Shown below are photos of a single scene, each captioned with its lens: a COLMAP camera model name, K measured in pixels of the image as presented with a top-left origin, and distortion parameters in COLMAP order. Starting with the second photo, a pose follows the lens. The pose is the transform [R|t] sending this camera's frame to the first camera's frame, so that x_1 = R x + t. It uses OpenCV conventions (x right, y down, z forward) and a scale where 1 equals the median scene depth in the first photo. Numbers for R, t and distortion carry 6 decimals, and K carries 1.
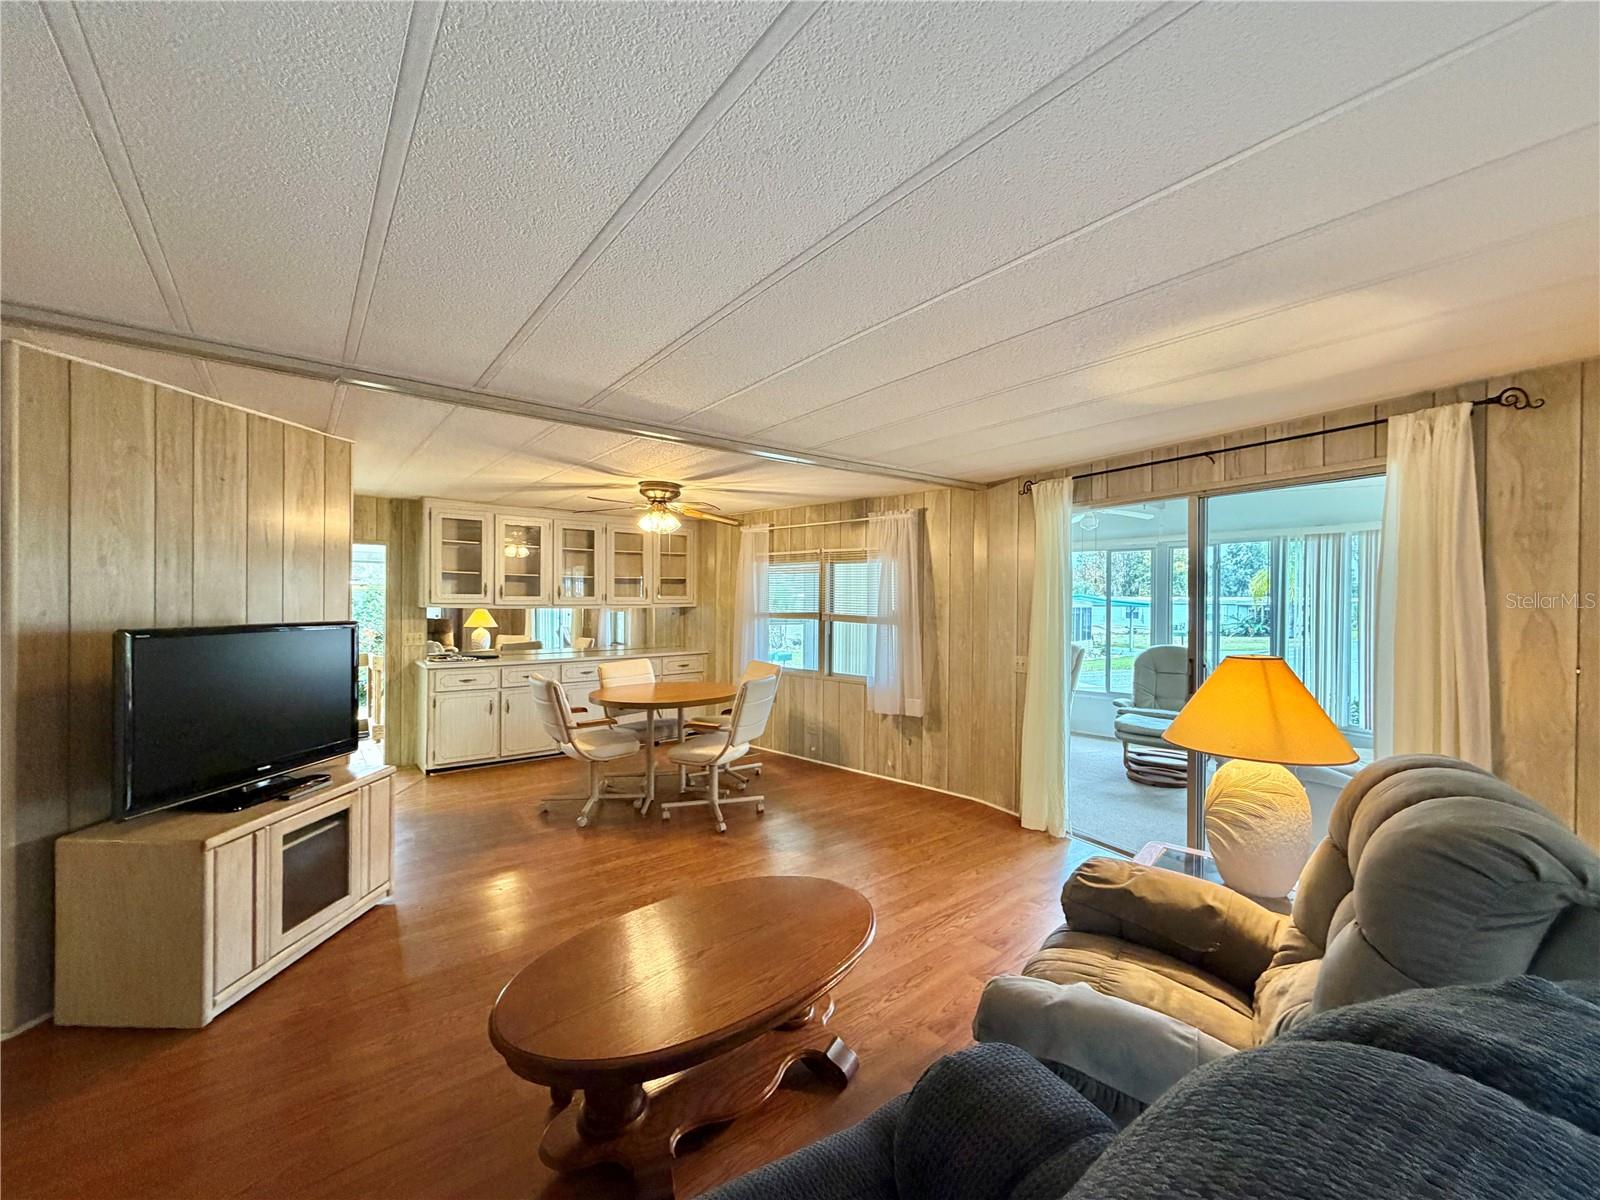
lens RADIAL K [[638.5, 0, 797.7], [0, 638.5, 601.3], [0, 0, 1]] dist [0.000265, -0.000065]
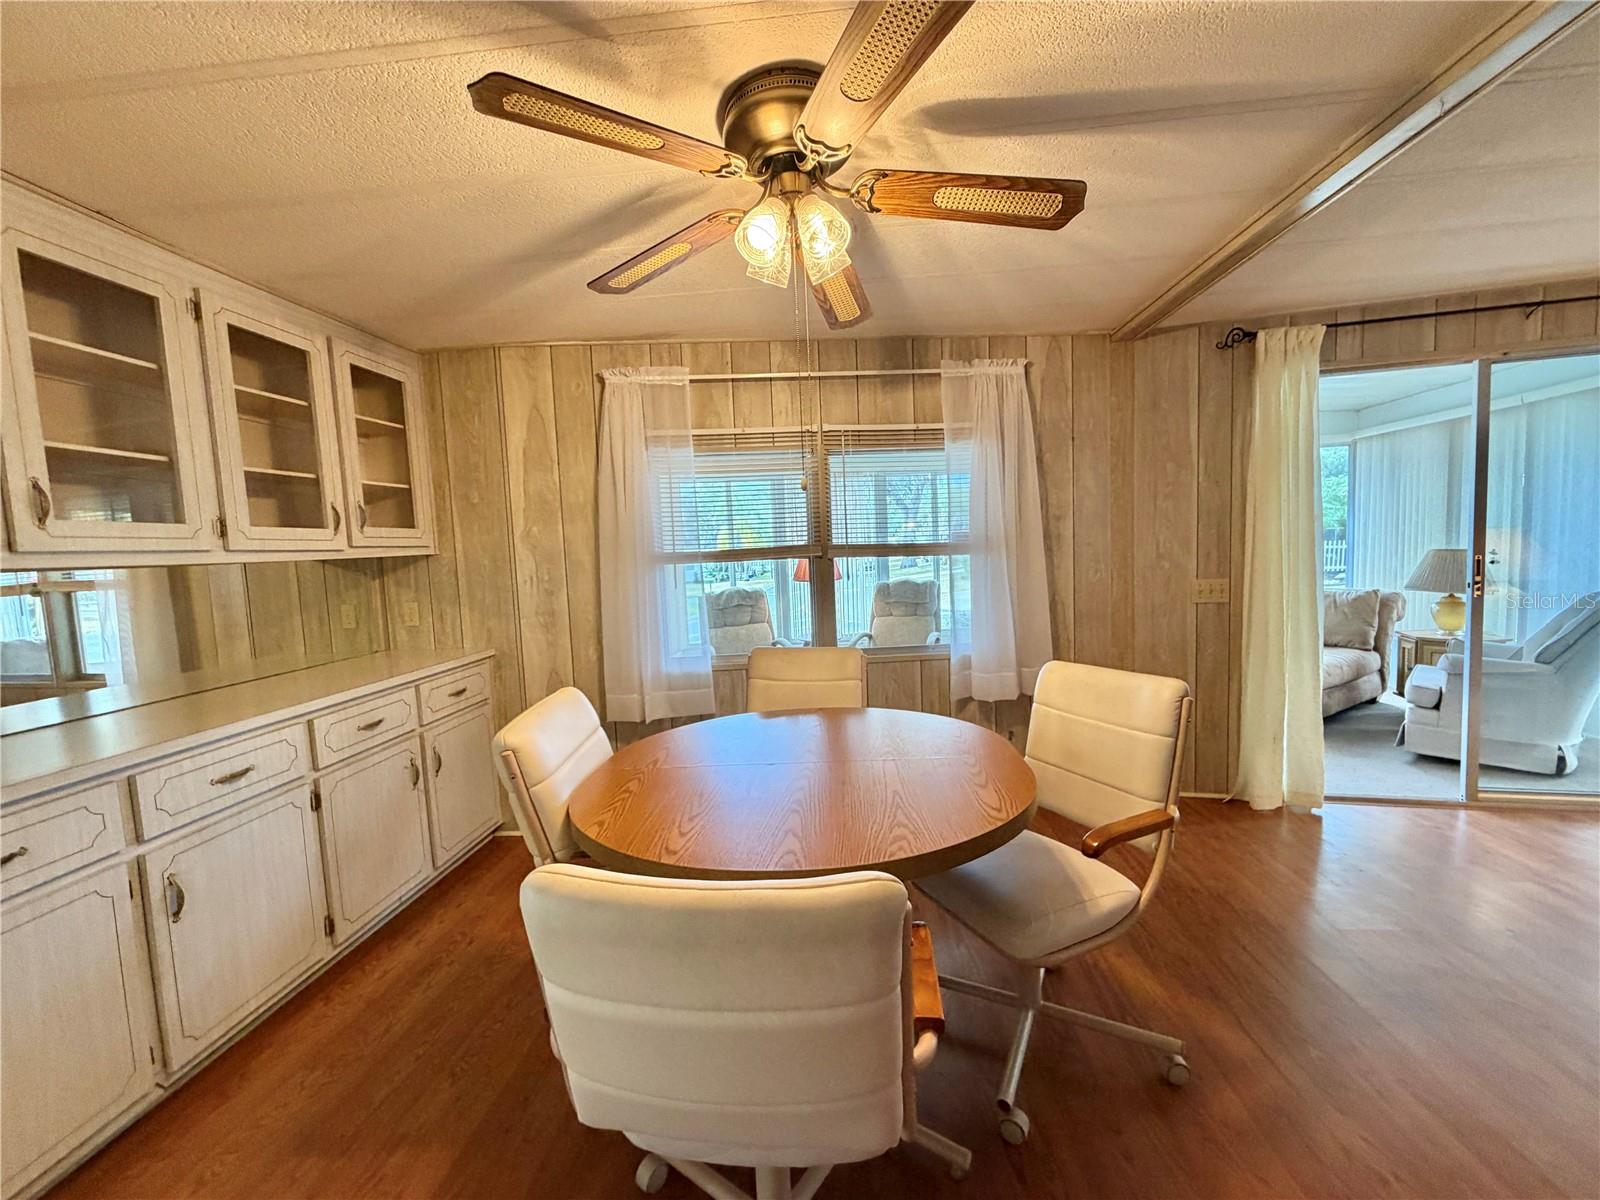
lens RADIAL K [[638.5, 0, 797.7], [0, 638.5, 601.3], [0, 0, 1]] dist [0.000265, -0.000065]
pose [[0.688539, -0.094450, 0.719023, -0.432765], [0.050680, 0.995325, 0.082213, 0.024158], [-0.723426, -0.020167, 0.690107, 0.740302]]
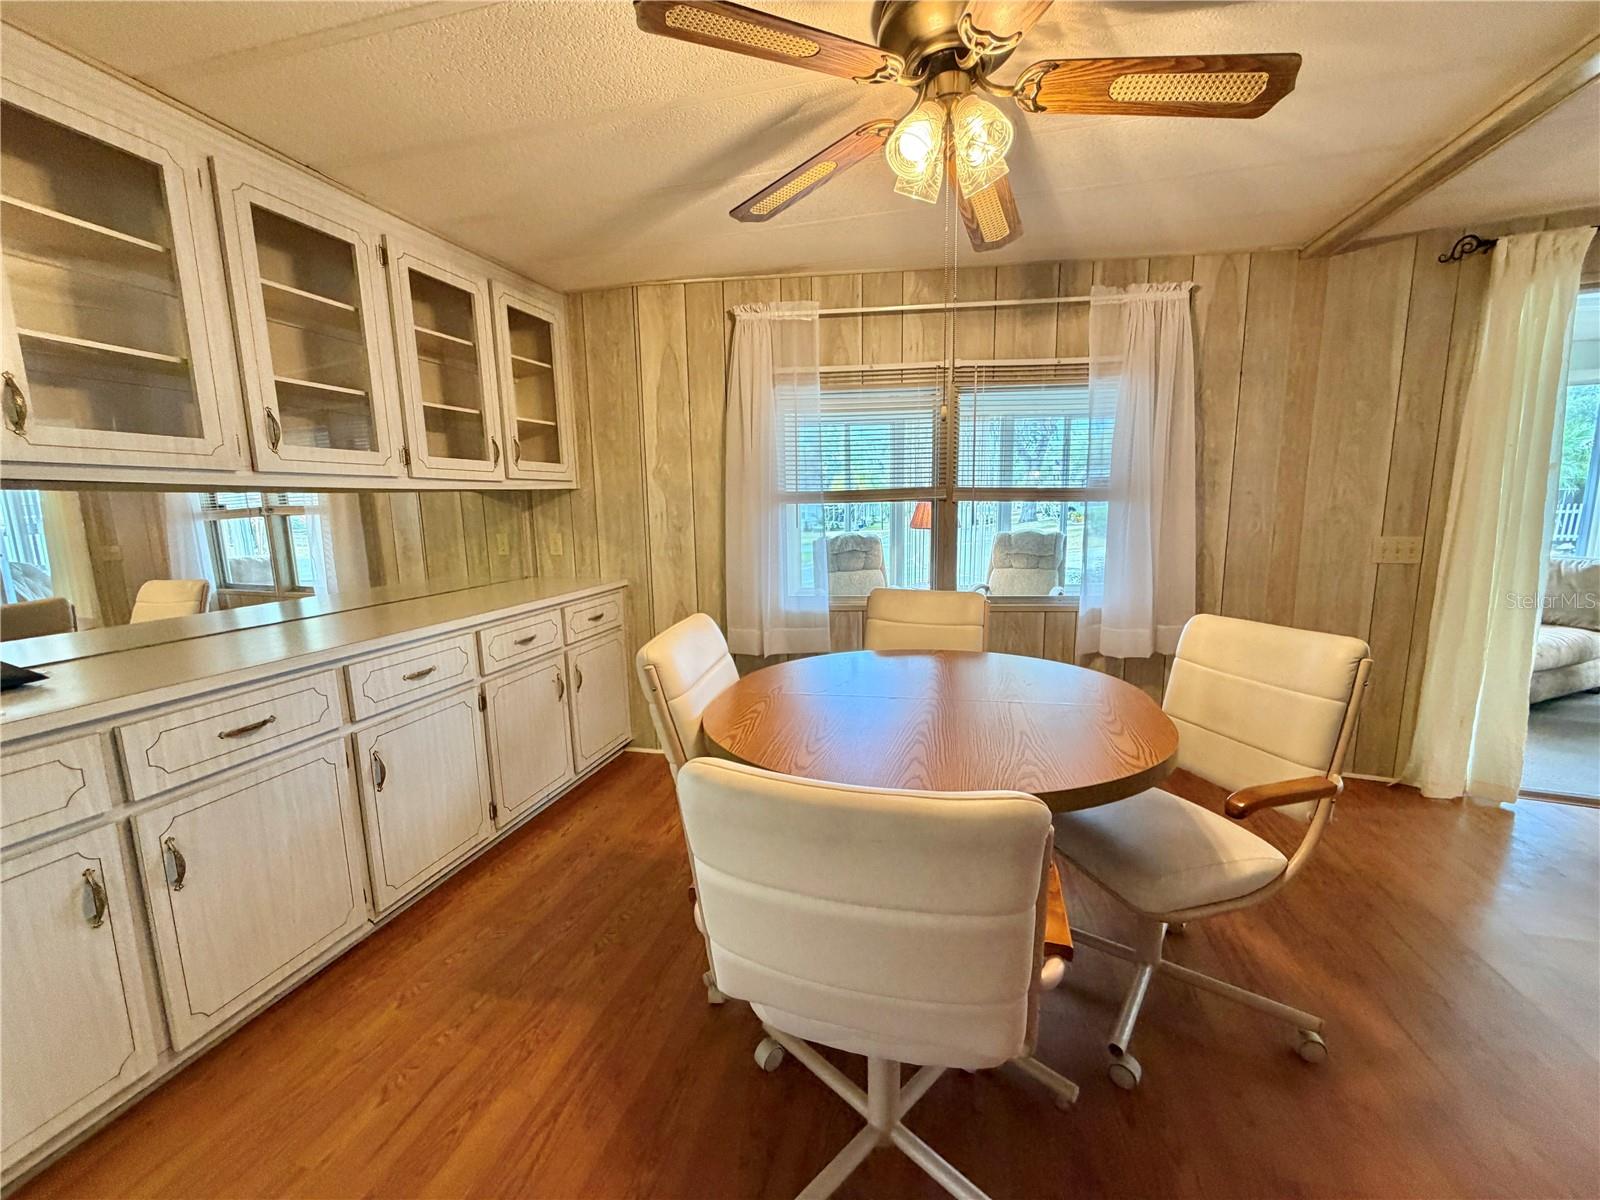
lens RADIAL K [[638.5, 0, 797.7], [0, 638.5, 601.3], [0, 0, 1]] dist [0.000265, -0.000065]
pose [[0.802421, -0.112135, 0.586128, -0.443145], [0.026674, 0.987945, 0.152491, 0.032362], [-0.596162, -0.106727, 0.795739, 0.745769]]
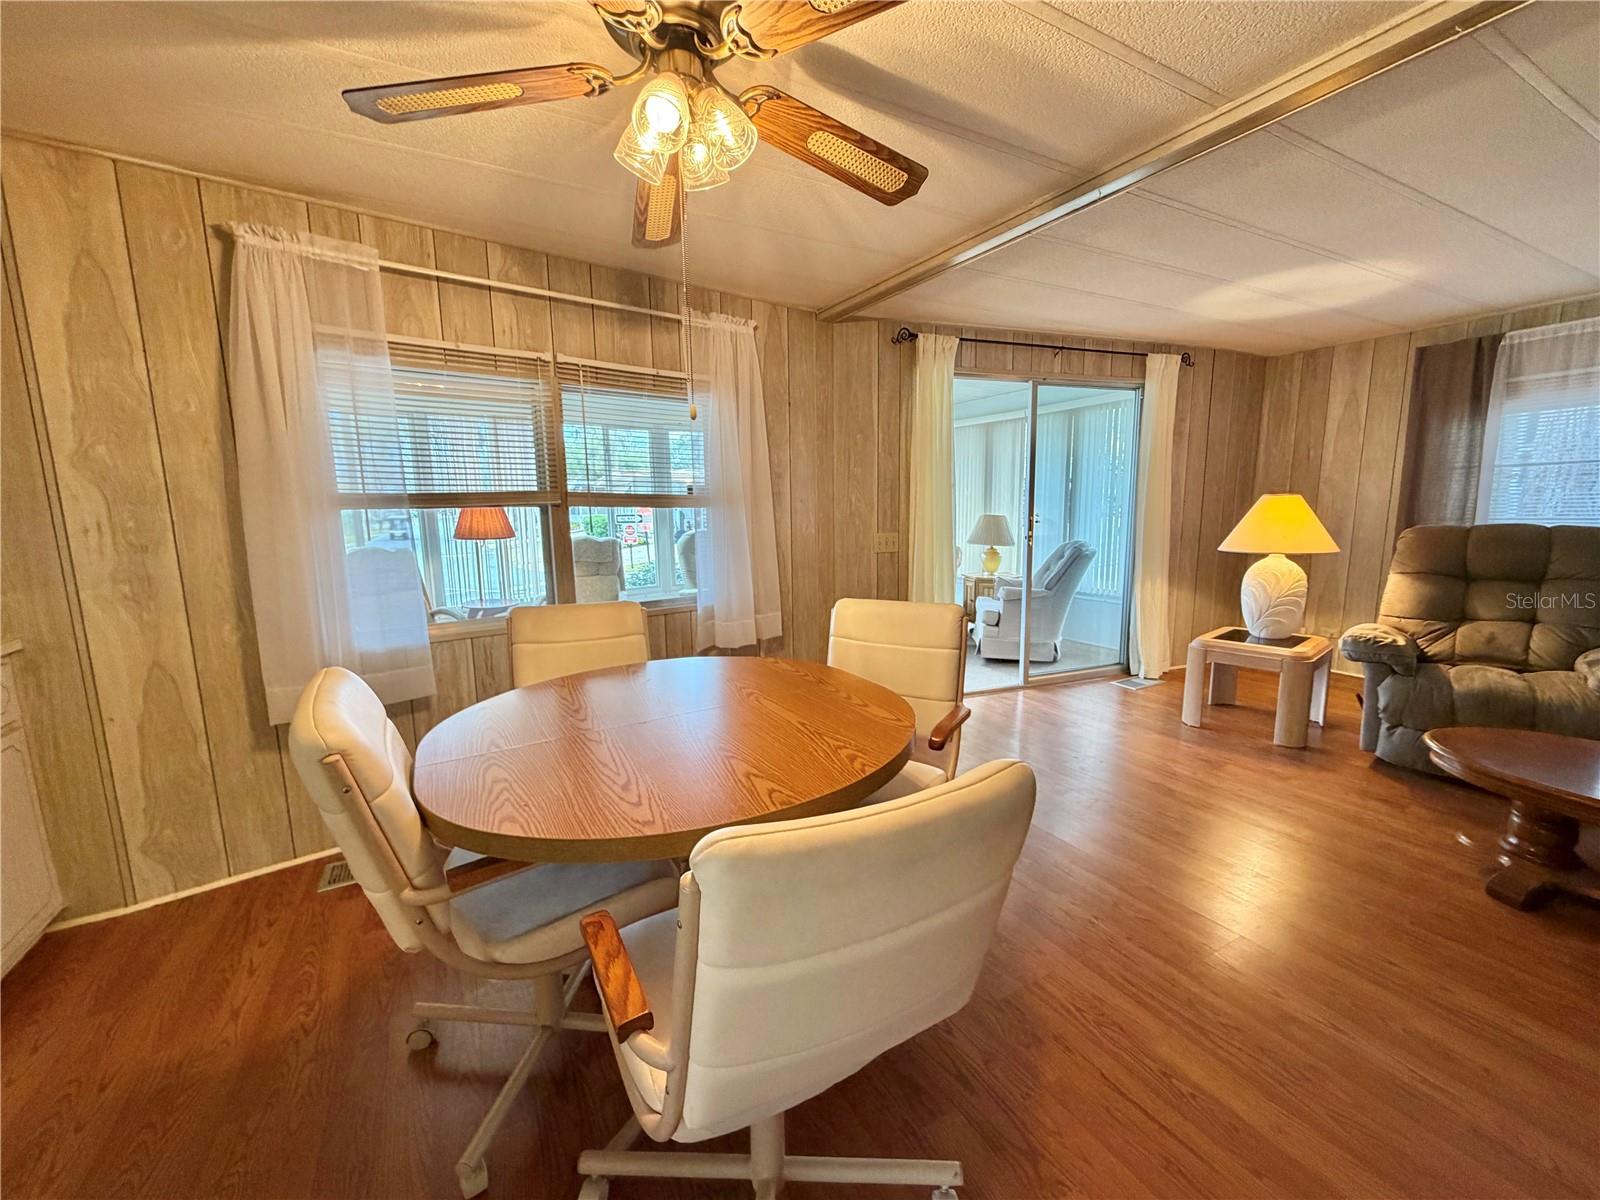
lens RADIAL K [[640.0, 0, 798.0], [0, 640.0, 601.3], [0, 0, 1]] dist [-0.000092, -0.000364]
pose [[0.167909, -0.158489, 0.972979, -0.485456], [0.020137, 0.987337, 0.157353, 0.032299], [-0.985597, -0.006828, 0.168975, 0.856269]]
